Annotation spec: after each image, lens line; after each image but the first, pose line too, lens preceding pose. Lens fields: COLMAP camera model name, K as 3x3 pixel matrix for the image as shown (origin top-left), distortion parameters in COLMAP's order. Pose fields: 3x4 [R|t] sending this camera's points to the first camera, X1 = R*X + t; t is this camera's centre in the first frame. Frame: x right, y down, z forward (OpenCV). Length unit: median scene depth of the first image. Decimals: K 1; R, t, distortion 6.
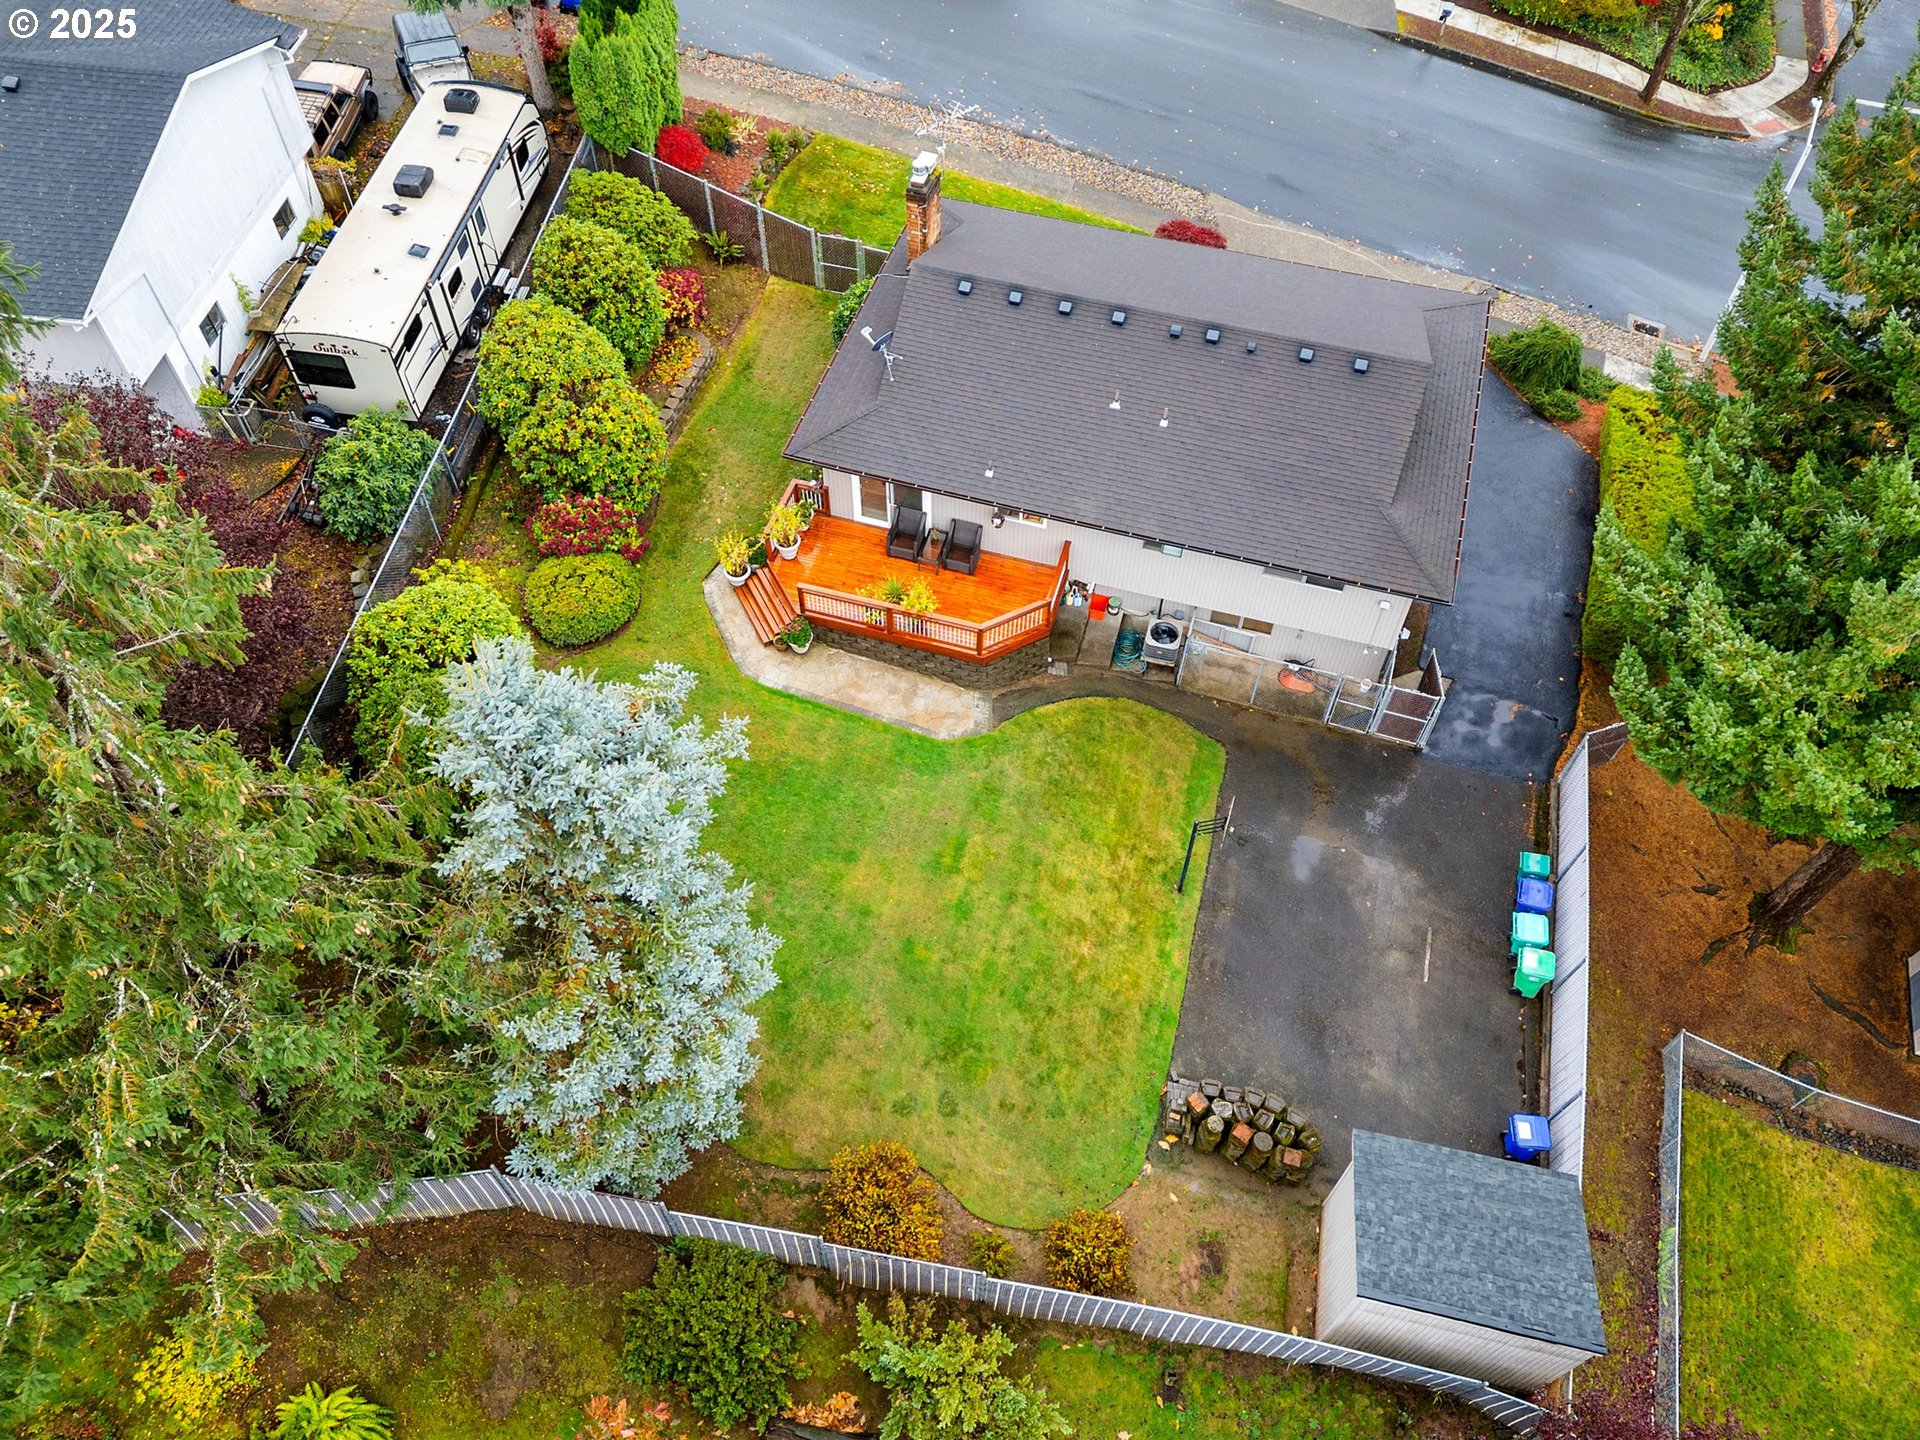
lens RADIAL K [[1629.0, 0, 959.9], [0, 1629.0, 764.3], [0, 0, 1]] dist [0.048432, -0.010557]
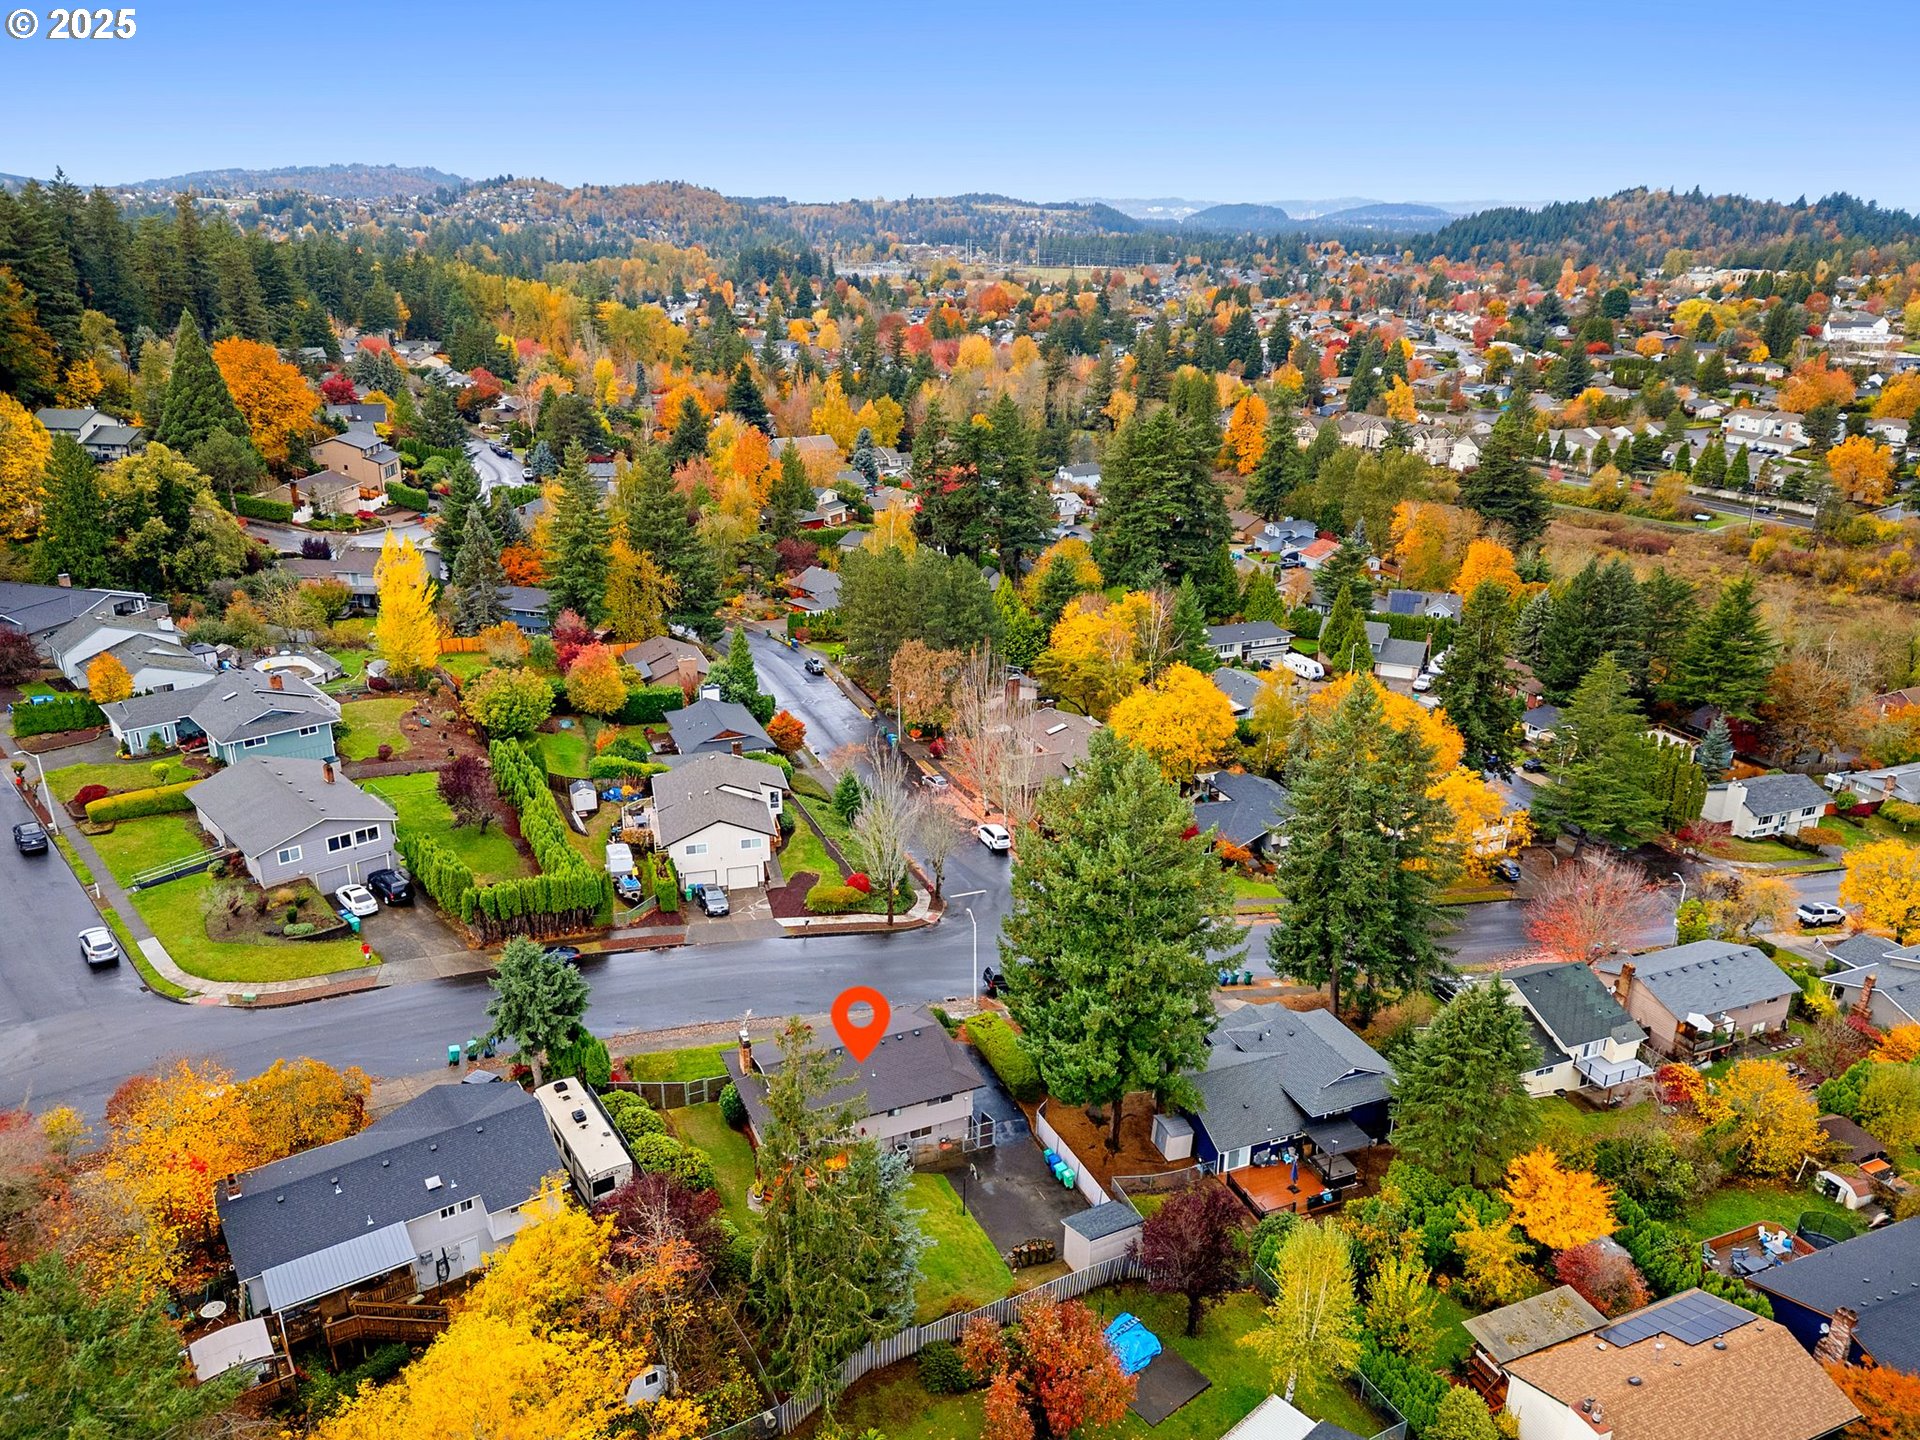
lens RADIAL K [[985.5, 0, 974.9], [0, 985.5, 689.8], [0, 0, 1]] dist [-0.000670, -0.000617]
pose [[0.812114, -0.200535, 0.547957, -0.296508], [0.490675, 0.742903, -0.455339, 0.093185], [-0.315768, 0.638656, 0.701719, -0.401576]]
